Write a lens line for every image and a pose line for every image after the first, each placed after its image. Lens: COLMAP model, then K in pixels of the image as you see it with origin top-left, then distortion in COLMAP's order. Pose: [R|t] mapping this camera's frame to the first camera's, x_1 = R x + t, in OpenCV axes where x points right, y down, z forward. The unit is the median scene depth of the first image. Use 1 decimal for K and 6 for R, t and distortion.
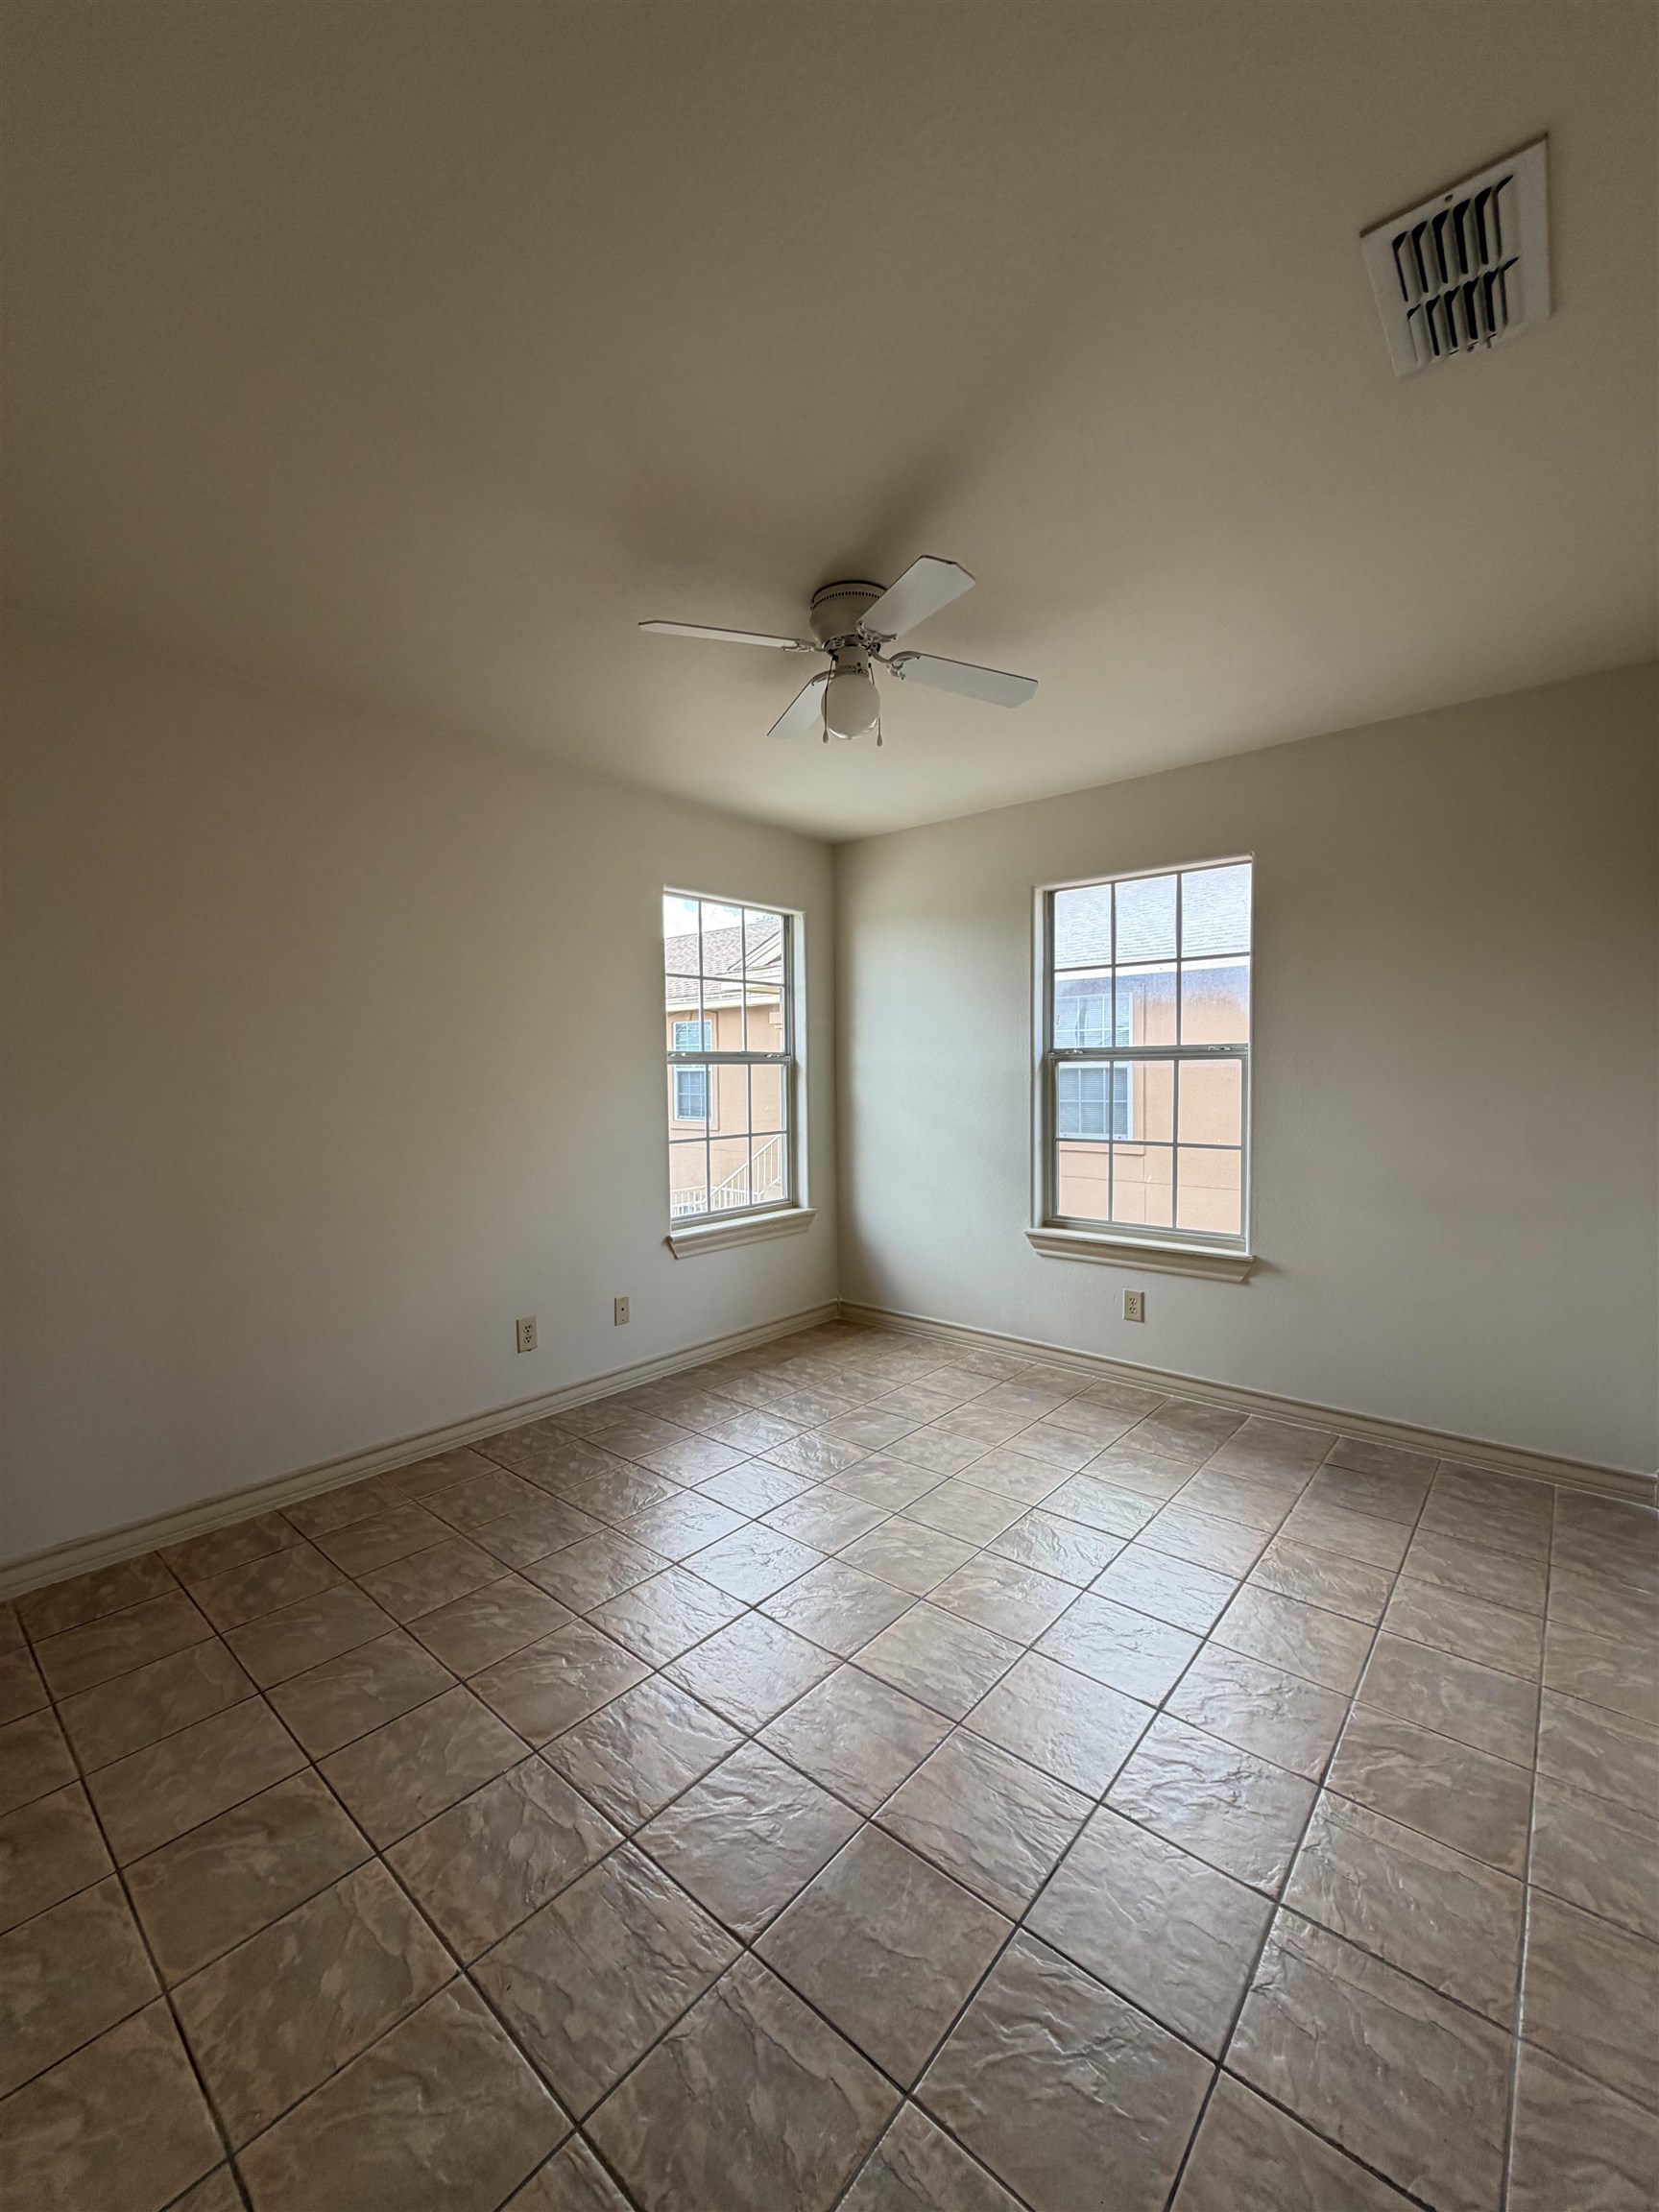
lens RADIAL K [[890.4, 0, 820.4], [0, 890.4, 1104.9], [0, 0, 1]] dist [0.000847, 0.000665]
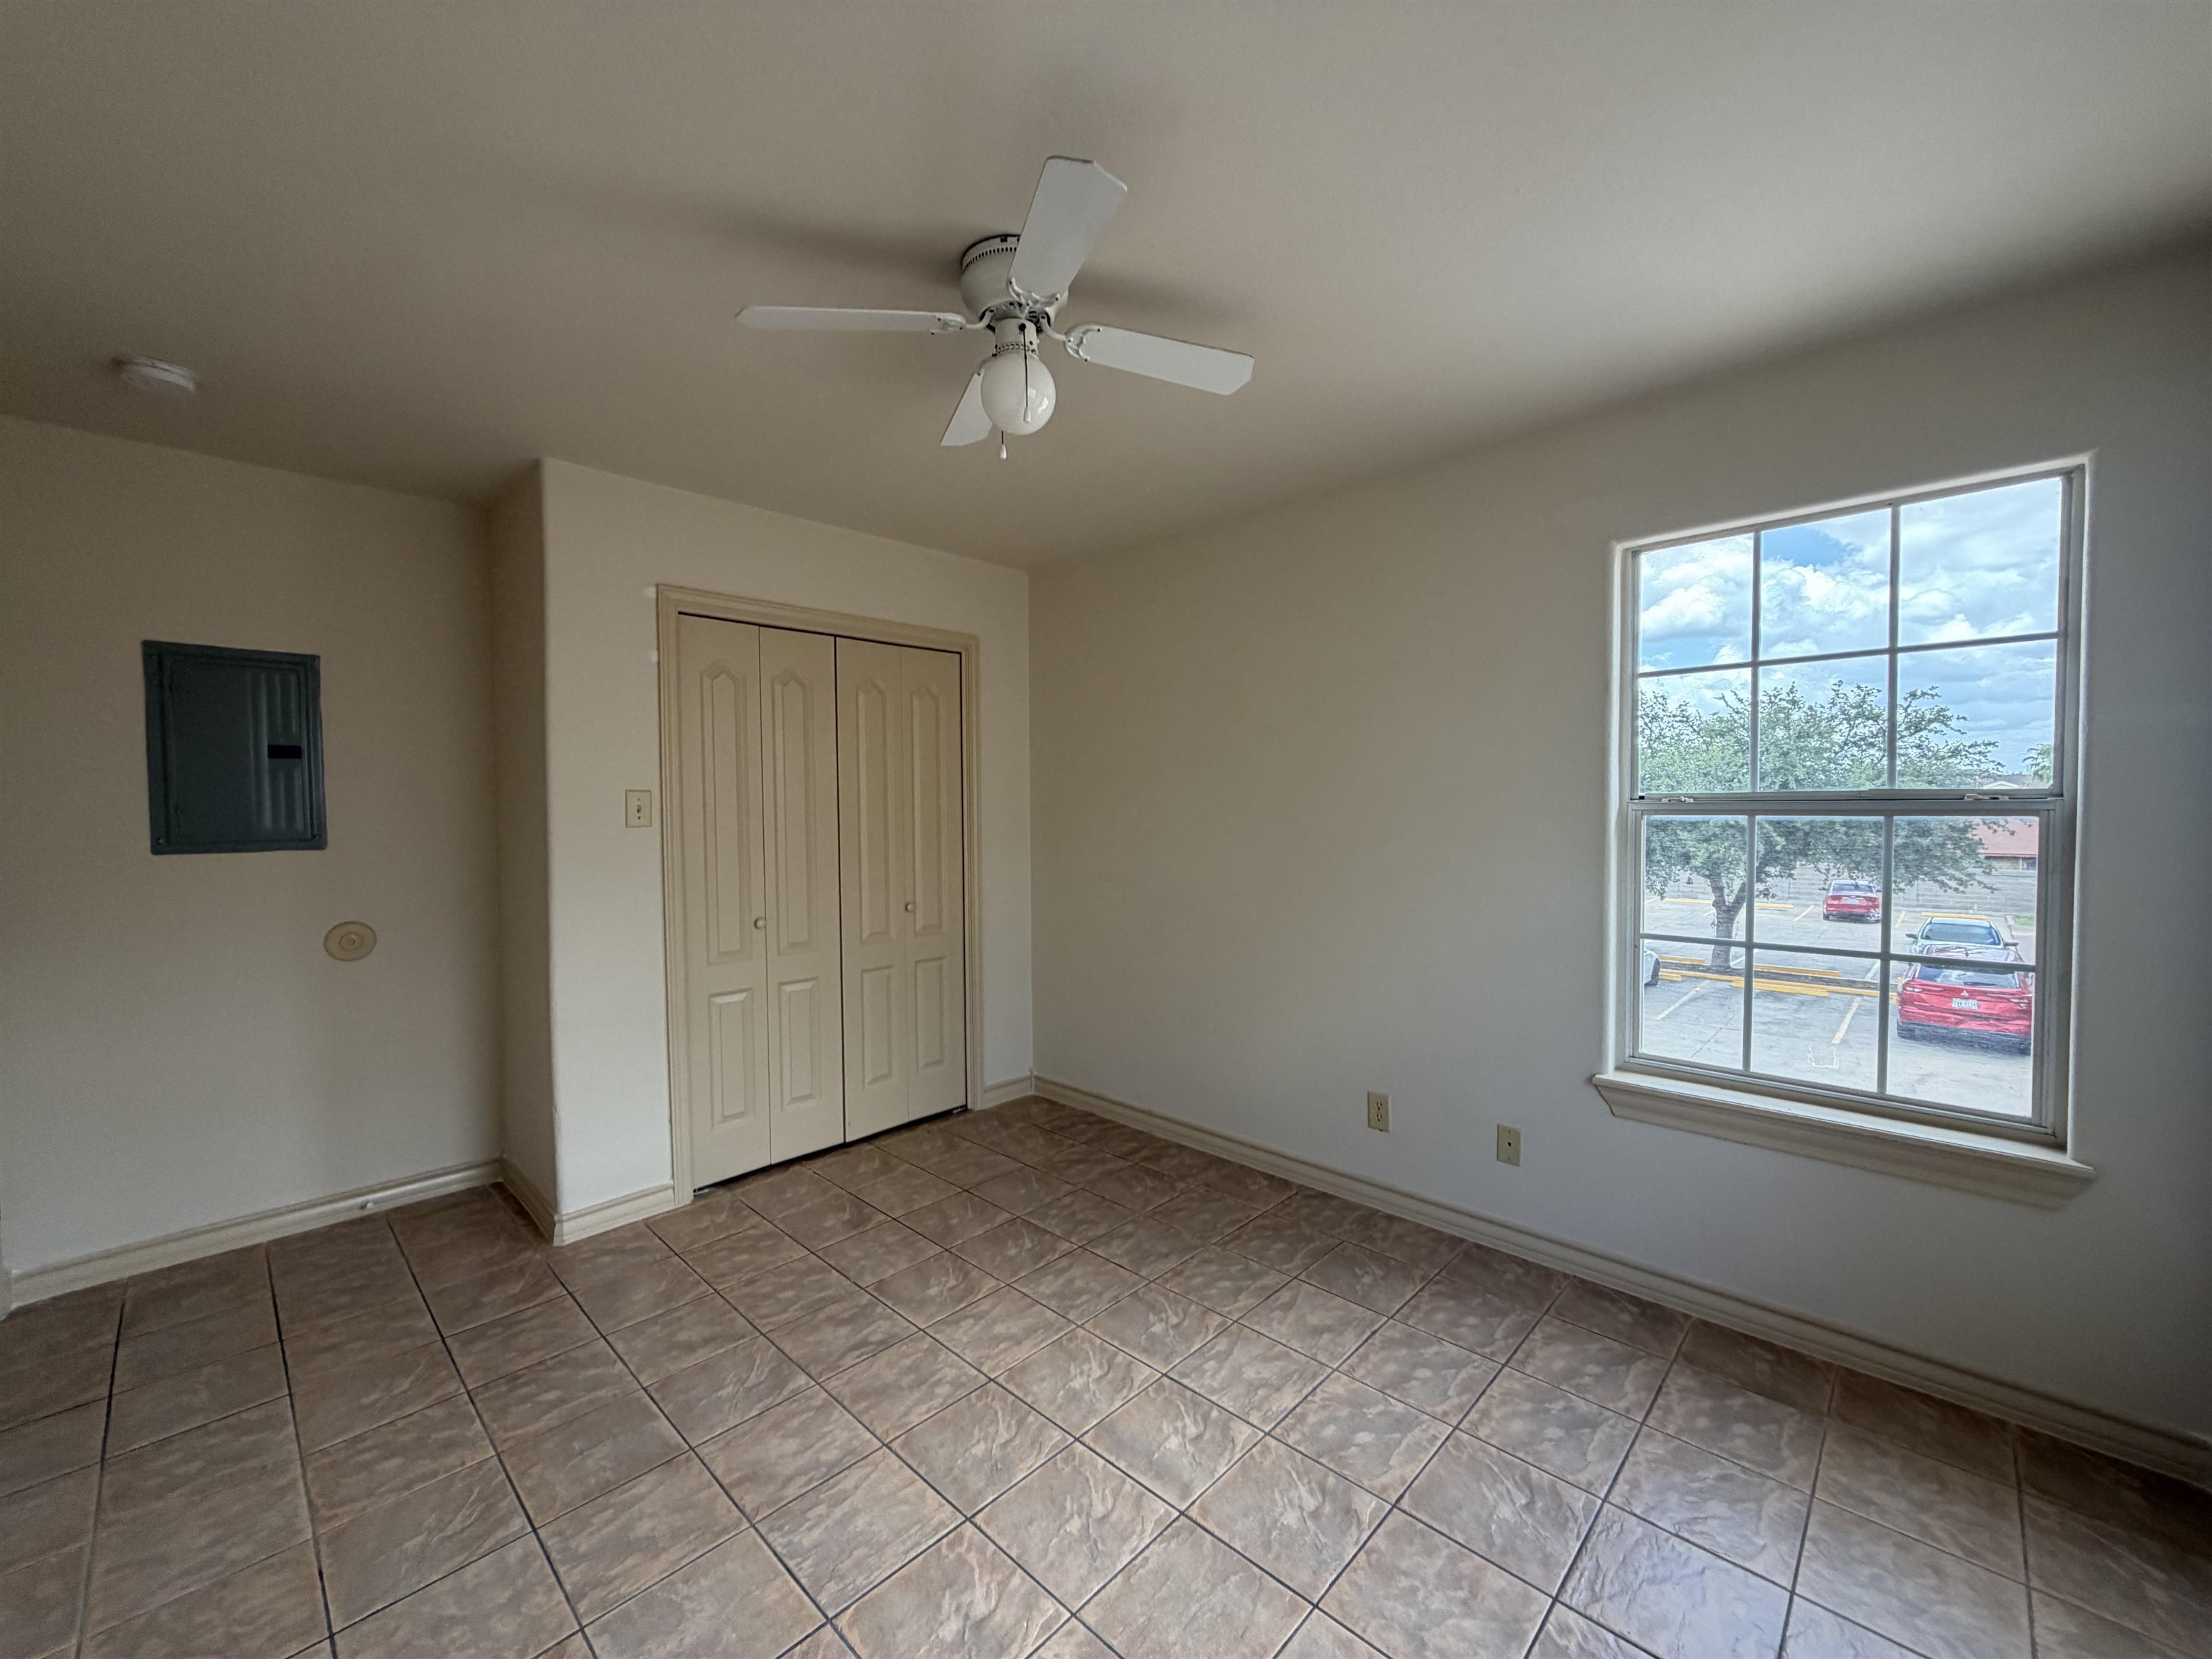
lens RADIAL K [[890.4, 0, 1113.8], [0, 890.4, 837.2], [0, 0, 1]] dist [0.000847, 0.000665]
pose [[-0.057115, 0.047585, -0.997233, 0.675561], [-0.030845, 0.998303, 0.049402, -0.067705], [0.997891, 0.033582, -0.055550, 0.906035]]
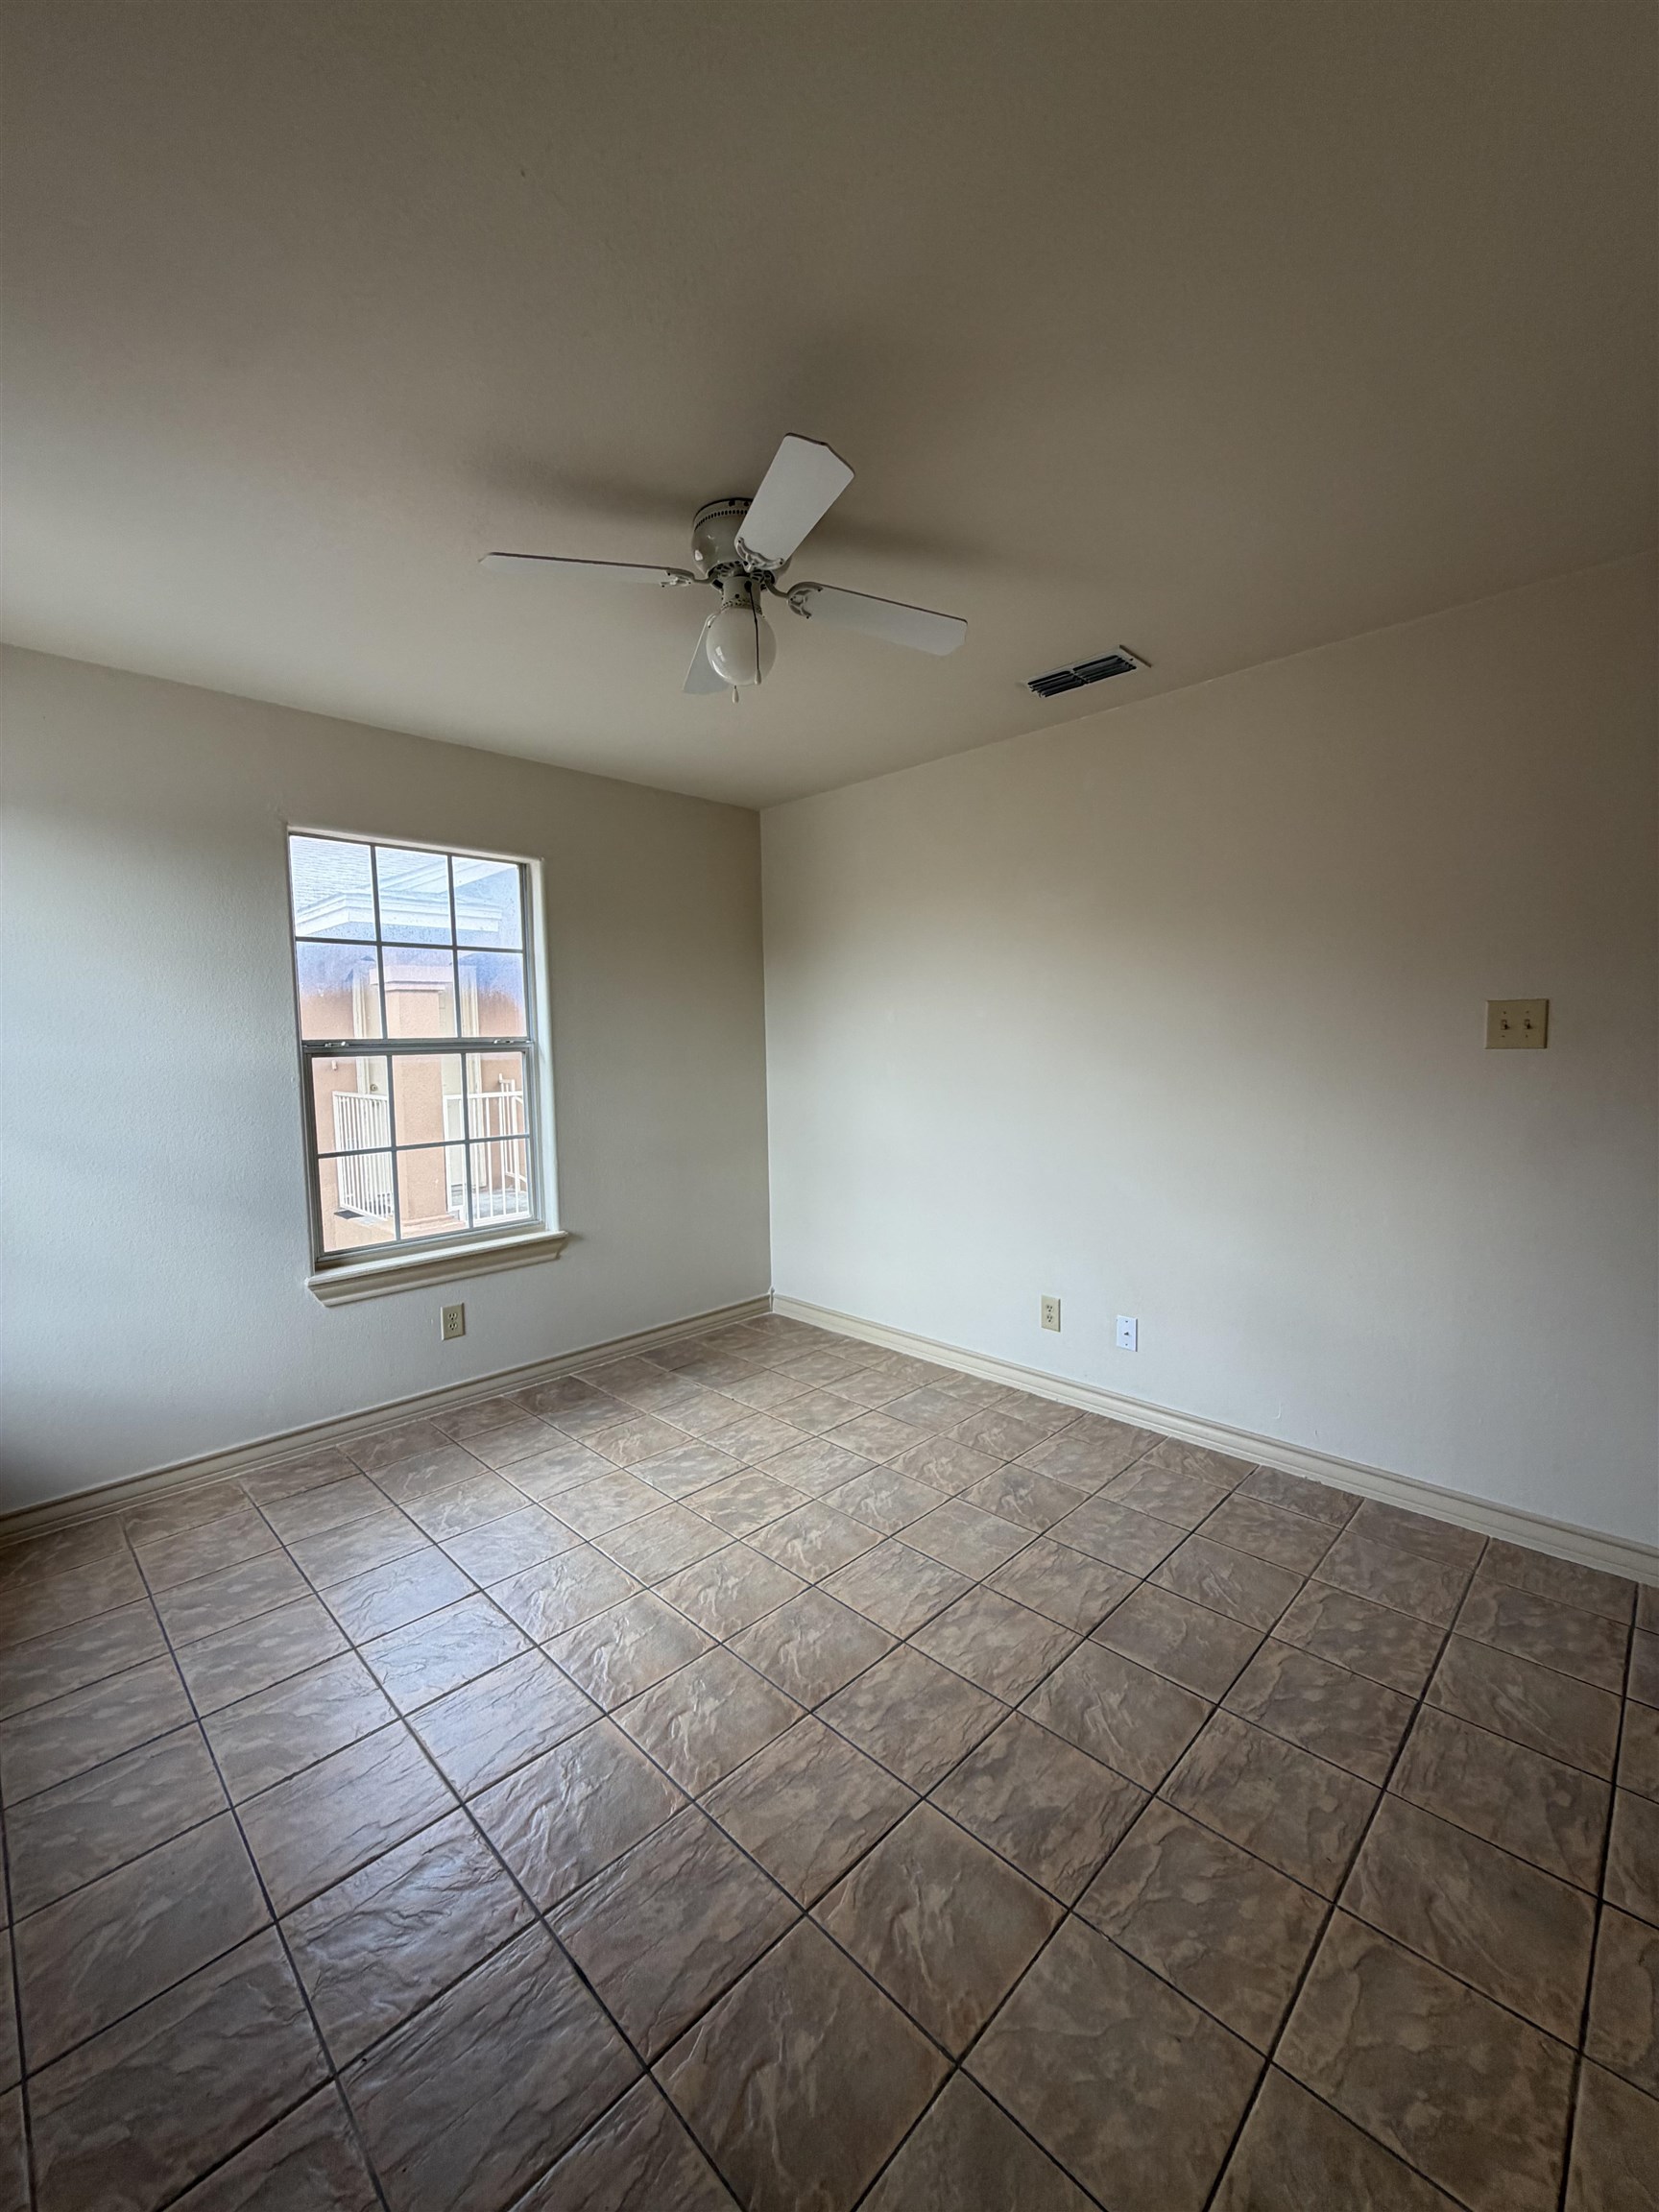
lens RADIAL K [[872.8, 0, 850.2], [0, 872.8, 1109.2], [0, 0, 1]] dist [0.000405, 0.000505]
pose [[0.057254, -0.073836, 0.995626, -0.656816], [0.058065, 0.995820, 0.070511, -0.041922], [-0.996670, 0.053774, 0.061302, 0.683011]]
